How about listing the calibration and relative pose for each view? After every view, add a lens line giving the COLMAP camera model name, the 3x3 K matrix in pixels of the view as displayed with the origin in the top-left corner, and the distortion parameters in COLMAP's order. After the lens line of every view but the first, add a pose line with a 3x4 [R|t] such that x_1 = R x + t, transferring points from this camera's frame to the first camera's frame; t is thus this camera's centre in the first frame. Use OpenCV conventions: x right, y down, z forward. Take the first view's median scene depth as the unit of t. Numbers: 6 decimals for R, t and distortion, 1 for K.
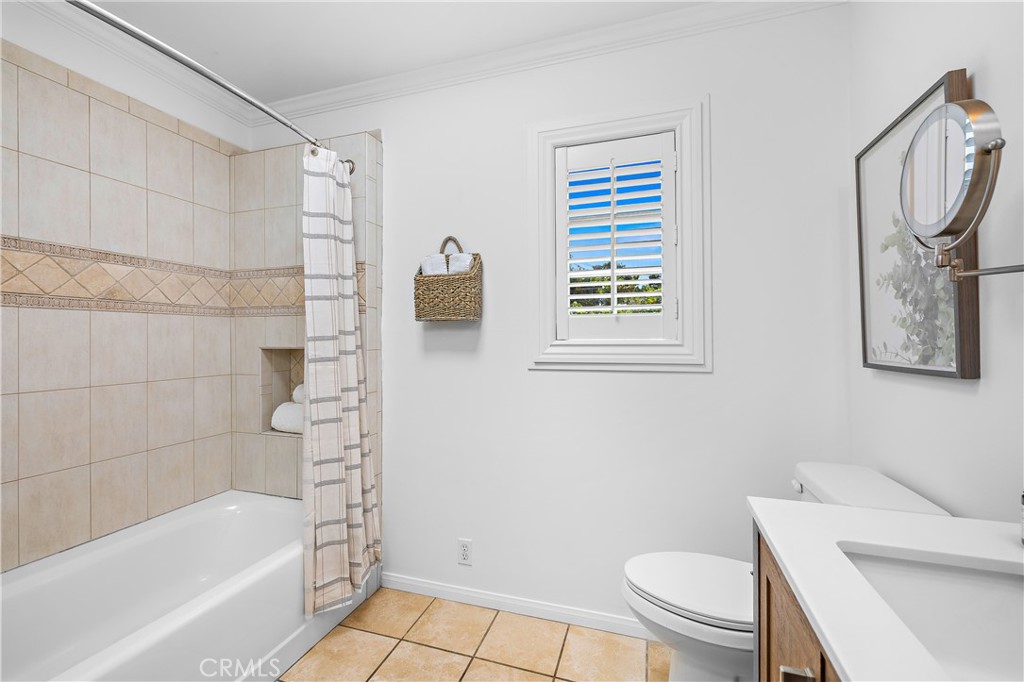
lens RADIAL K [[436.9, 0, 511.5], [0, 436.9, 343.7], [0, 0, 1]] dist [0.004486, -0.001155]
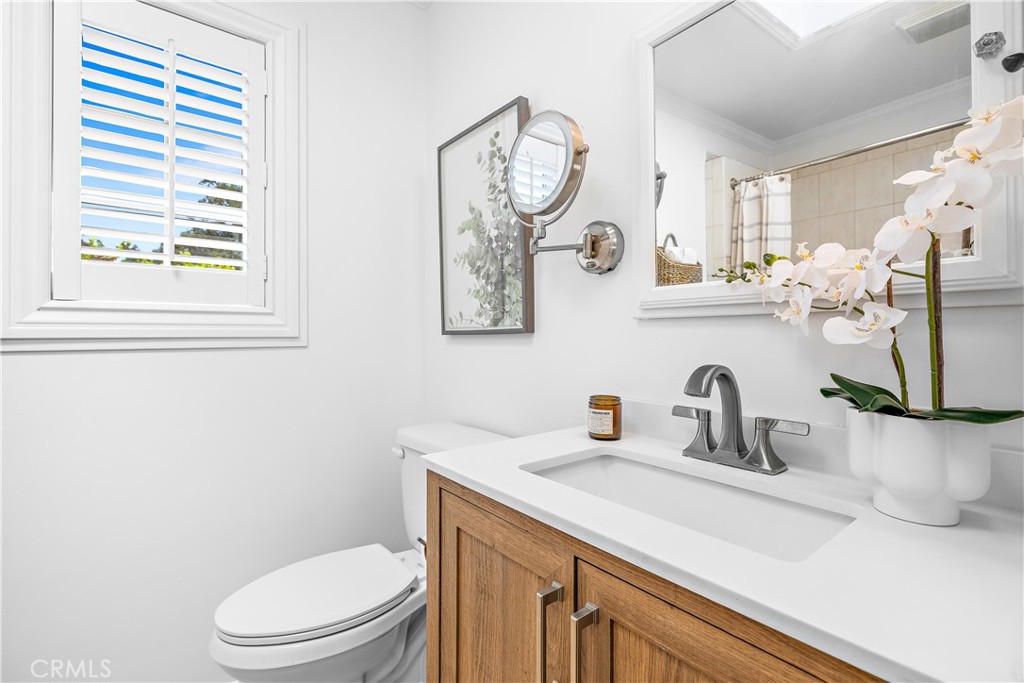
lens RADIAL K [[466.0, 0, 514.0], [0, 466.0, 334.9], [0, 0, 1]] dist [-0.001017, 0.000367]
pose [[0.534184, 0.000993, 0.845368, -0.142509], [0.012423, 0.999882, -0.009024, 0.079421], [-0.845277, 0.015323, 0.534109, 0.230466]]
